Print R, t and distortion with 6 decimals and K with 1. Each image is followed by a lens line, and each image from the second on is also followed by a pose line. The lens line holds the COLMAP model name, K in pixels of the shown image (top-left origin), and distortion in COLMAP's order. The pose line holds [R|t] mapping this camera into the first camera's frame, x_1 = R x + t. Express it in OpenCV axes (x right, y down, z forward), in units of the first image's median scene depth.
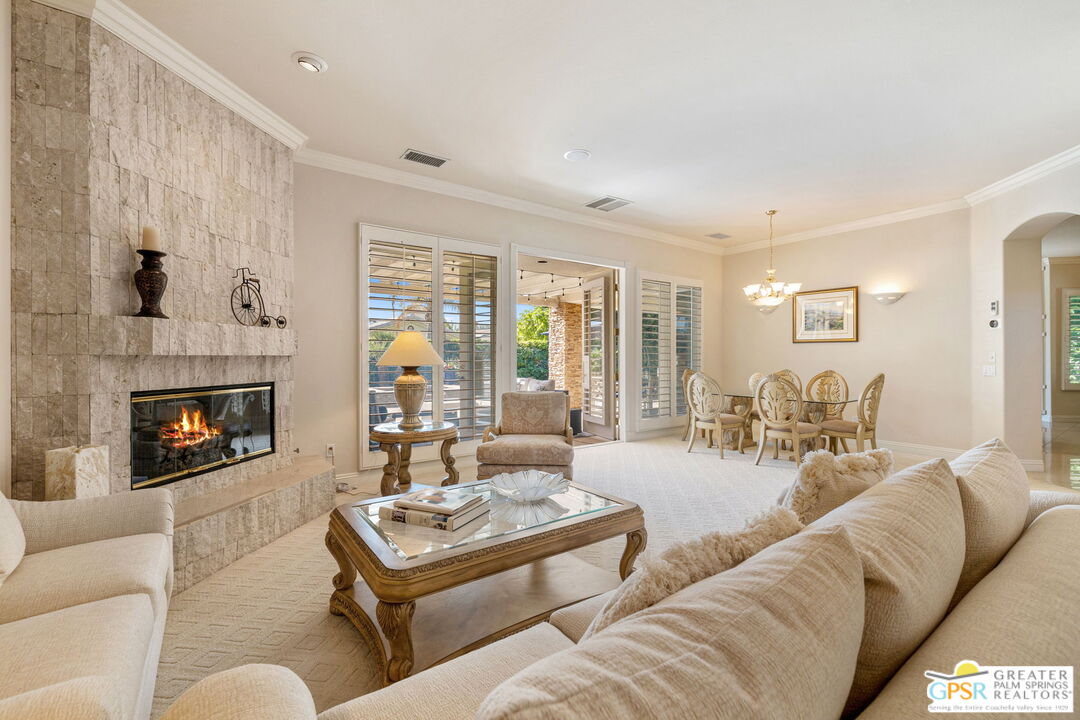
lens RADIAL K [[467.7, 0, 546.4], [0, 467.7, 355.7], [0, 0, 1]] dist [0.005961, -0.000956]
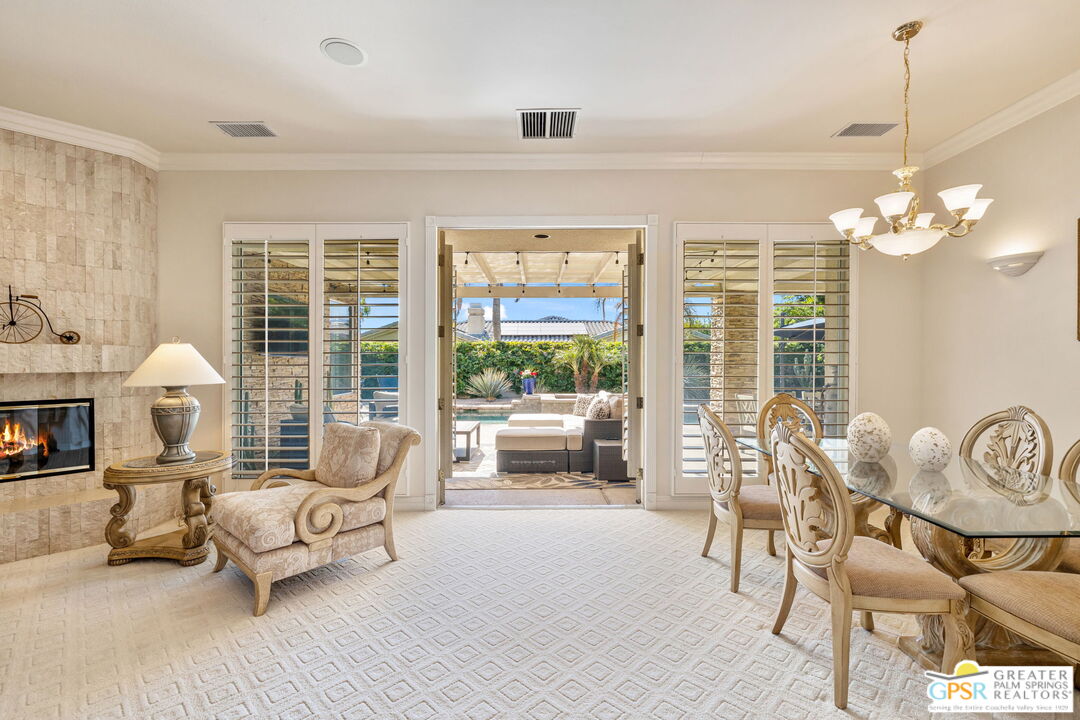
lens RADIAL K [[467.7, 0, 538.3], [0, 467.7, 358.1], [0, 0, 1]] dist [0.005961, -0.000956]
pose [[0.801630, 0.004230, -0.597805, 0.873521], [-0.001119, 0.999984, 0.005576, -0.039726], [0.597819, -0.003801, 0.801622, 0.889818]]
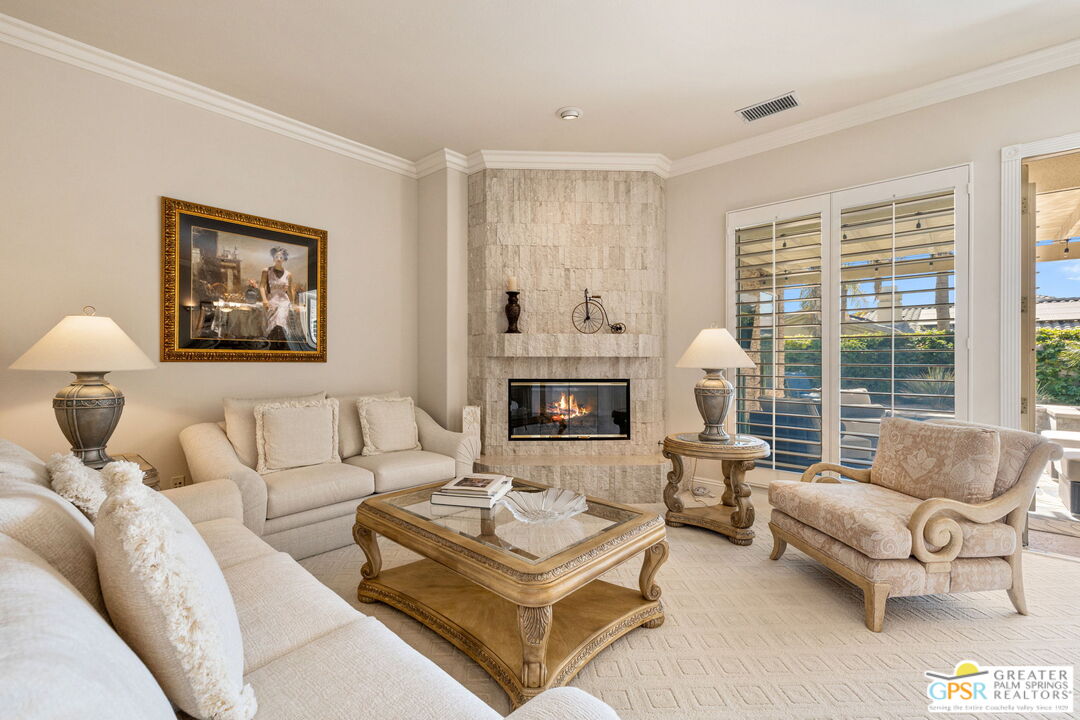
lens RADIAL K [[467.7, 0, 535.8], [0, 467.7, 358.6], [0, 0, 1]] dist [0.005961, -0.000956]
pose [[0.188703, 0.008651, -0.981996, 0.610764], [0.001890, 0.999956, 0.009173, -0.007588], [0.982032, -0.003587, 0.188679, 0.634612]]
